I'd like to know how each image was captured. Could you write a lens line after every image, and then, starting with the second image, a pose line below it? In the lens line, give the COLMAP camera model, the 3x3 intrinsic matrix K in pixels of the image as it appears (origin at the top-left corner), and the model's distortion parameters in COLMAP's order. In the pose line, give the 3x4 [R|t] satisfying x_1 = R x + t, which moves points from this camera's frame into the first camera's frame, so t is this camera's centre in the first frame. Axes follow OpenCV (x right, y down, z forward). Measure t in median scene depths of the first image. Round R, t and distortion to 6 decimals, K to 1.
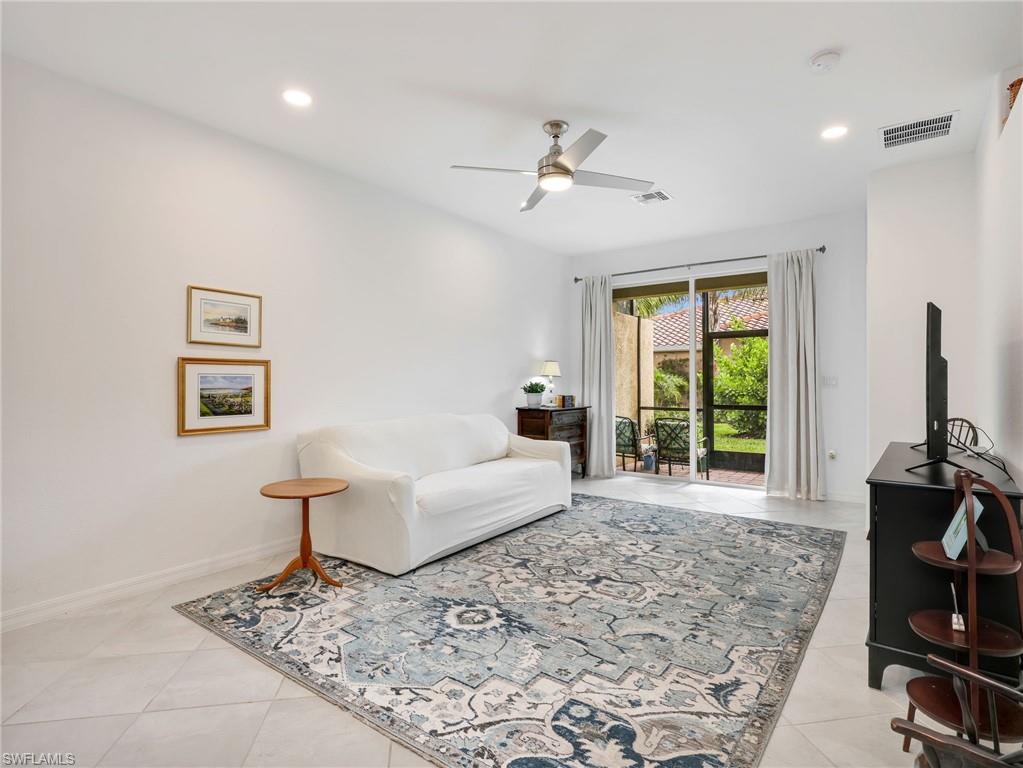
lens RADIAL K [[543.5, 0, 510.3], [0, 543.5, 381.7], [0, 0, 1]] dist [-0.006850, 0.002335]
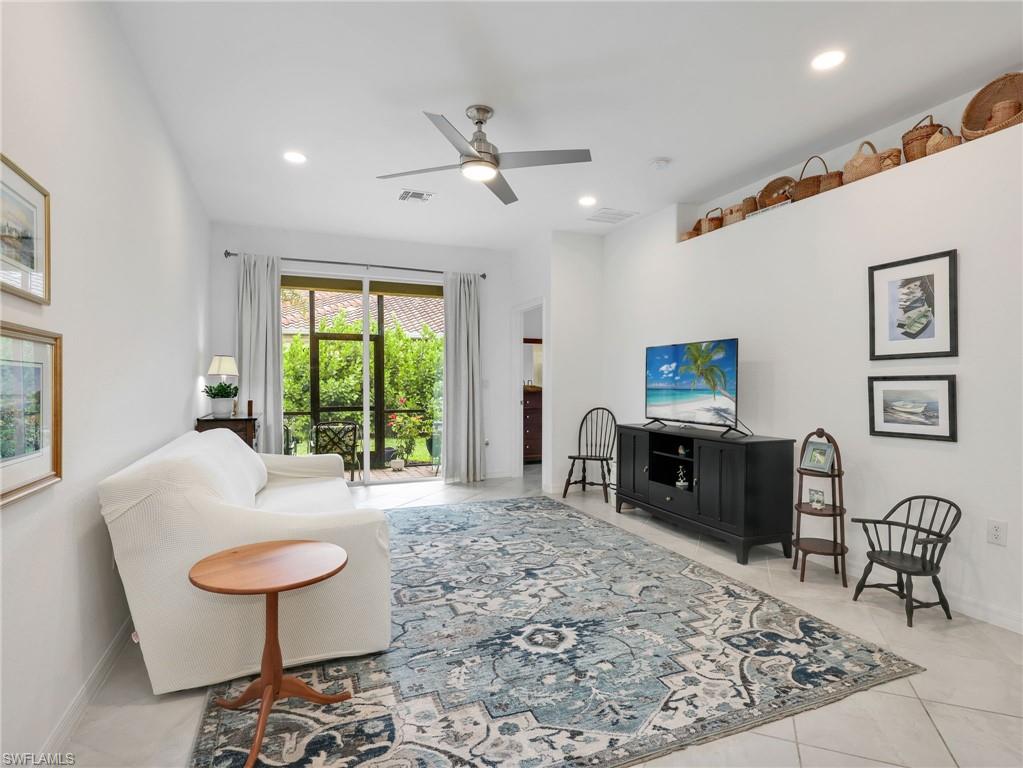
lens RADIAL K [[543.5, 0, 528.6], [0, 543.5, 402.0], [0, 0, 1]] dist [-0.006850, 0.002335]
pose [[0.505685, -0.026315, 0.862317, -0.709691], [-0.003222, 0.999470, 0.032390, 0.000859], [-0.862712, -0.019158, 0.505333, 0.460795]]
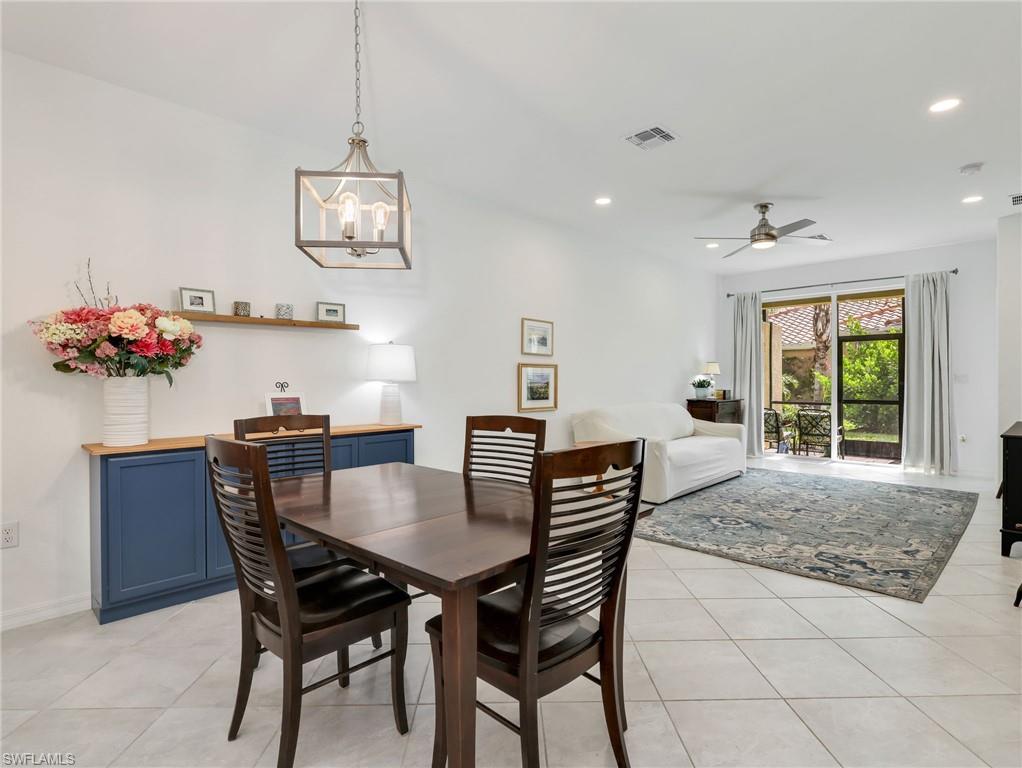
lens RADIAL K [[543.0, 0, 508.2], [0, 543.0, 380.9], [0, 0, 1]] dist [-0.006850, 0.002335]
pose [[0.989620, 0.000396, -0.143712, -0.402468], [-0.000132, 0.999998, 0.001843, 0.004379], [0.143712, -0.001805, 0.989618, -0.577385]]
